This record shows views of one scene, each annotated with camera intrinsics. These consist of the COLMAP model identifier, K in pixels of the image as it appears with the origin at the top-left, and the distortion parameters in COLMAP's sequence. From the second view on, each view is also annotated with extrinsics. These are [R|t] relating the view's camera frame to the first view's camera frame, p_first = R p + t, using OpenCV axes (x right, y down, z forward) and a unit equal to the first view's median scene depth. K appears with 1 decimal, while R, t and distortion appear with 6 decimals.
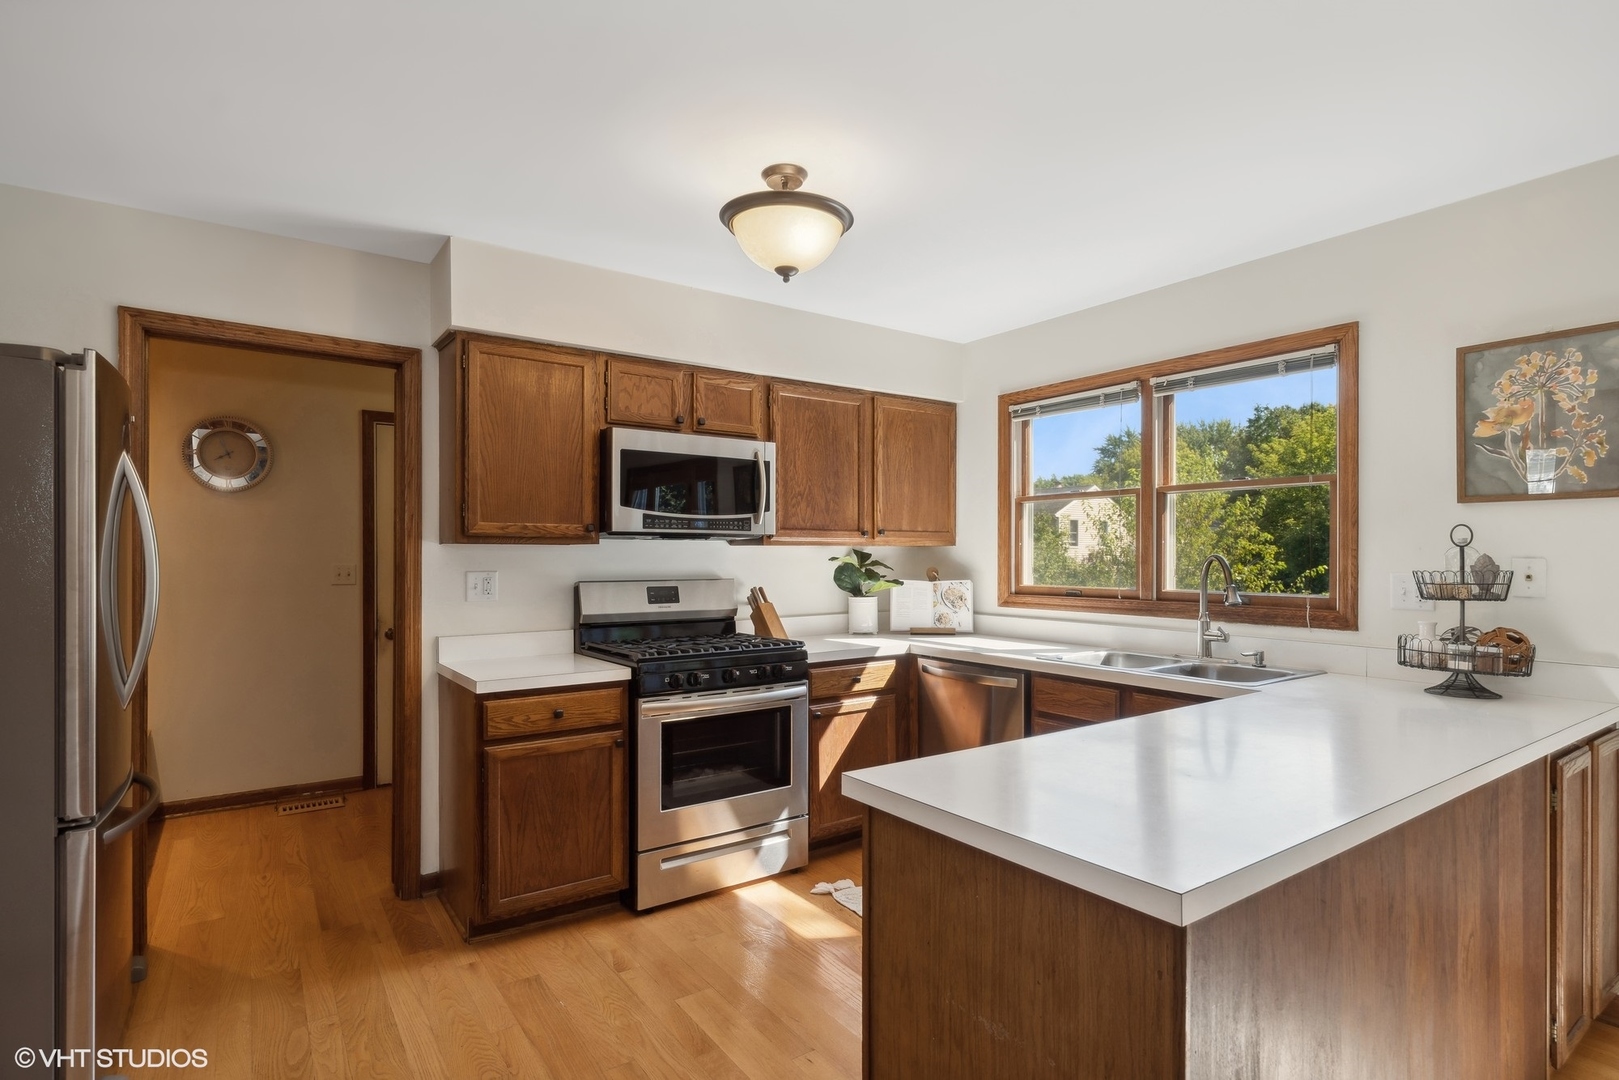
lens RADIAL K [[811.9, 0, 794.1], [0, 811.9, 551.0], [0, 0, 1]] dist [-0.001043, -0.000258]
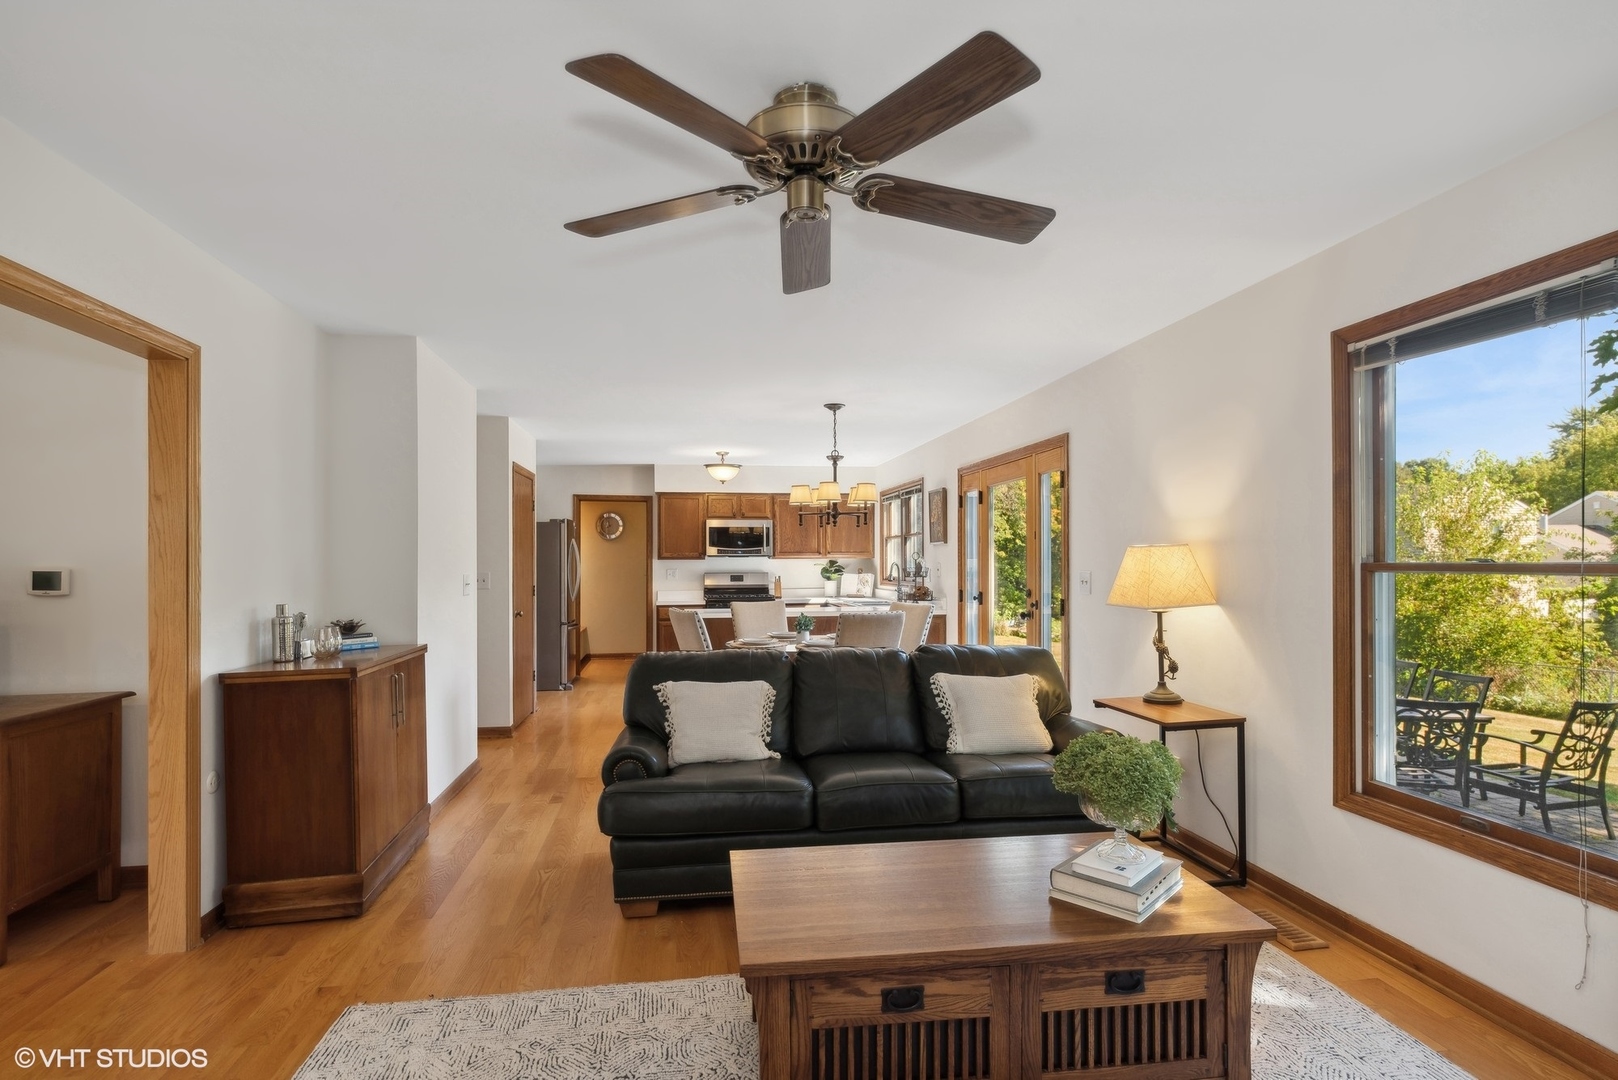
lens RADIAL K [[811.4, 0, 816.1], [0, 811.4, 547.8], [0, 0, 1]] dist [-0.001043, -0.000258]
pose [[0.914319, -0.008166, -0.404912, 1.164043], [0.004511, 0.999940, -0.009981, -0.017832], [0.404970, 0.007300, 0.914301, -1.335739]]
